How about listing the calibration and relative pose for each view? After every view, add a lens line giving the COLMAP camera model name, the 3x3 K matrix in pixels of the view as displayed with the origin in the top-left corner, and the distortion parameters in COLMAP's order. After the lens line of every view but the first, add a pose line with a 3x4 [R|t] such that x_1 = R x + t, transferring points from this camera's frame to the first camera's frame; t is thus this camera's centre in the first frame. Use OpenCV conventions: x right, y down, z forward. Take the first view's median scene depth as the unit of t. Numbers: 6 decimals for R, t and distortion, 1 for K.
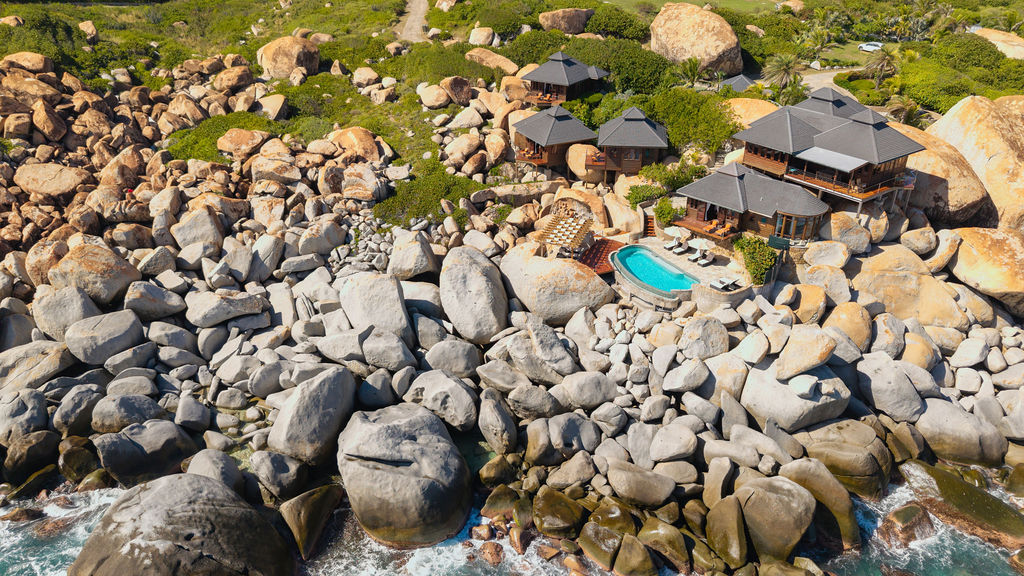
lens RADIAL K [[713.9, 0, 528.9], [0, 713.9, 316.5], [0, 0, 1]] dist [0.047698, -0.050224]
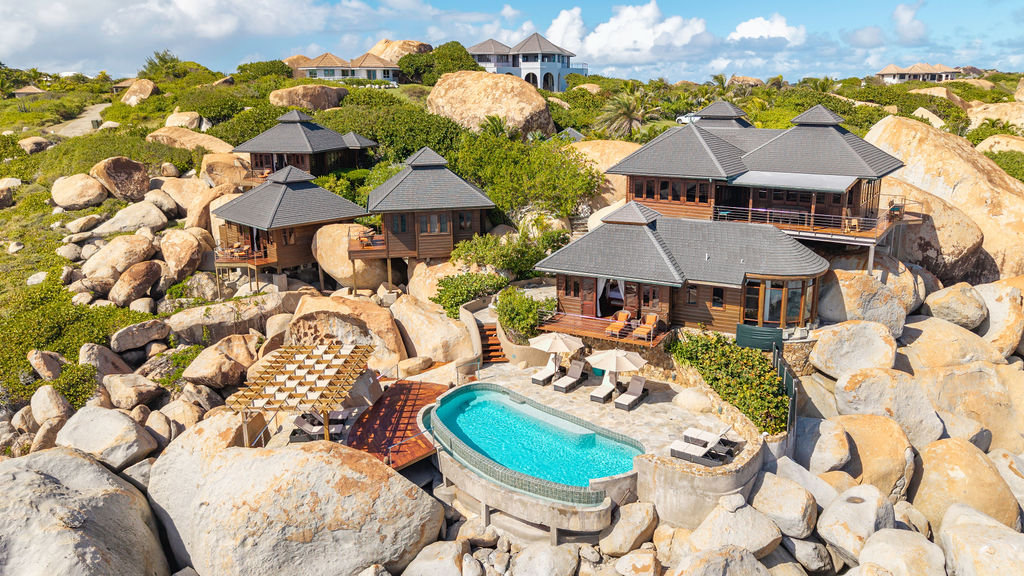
lens RADIAL K [[715.2, 0, 542.3], [0, 715.2, 239.7], [0, 0, 1]] dist [0.041866, -0.051684]
pose [[0.944498, -0.077798, 0.319172, 0.051588], [0.174575, 0.941883, -0.287020, -0.047275], [-0.278293, 0.326809, 0.903188, 0.537383]]
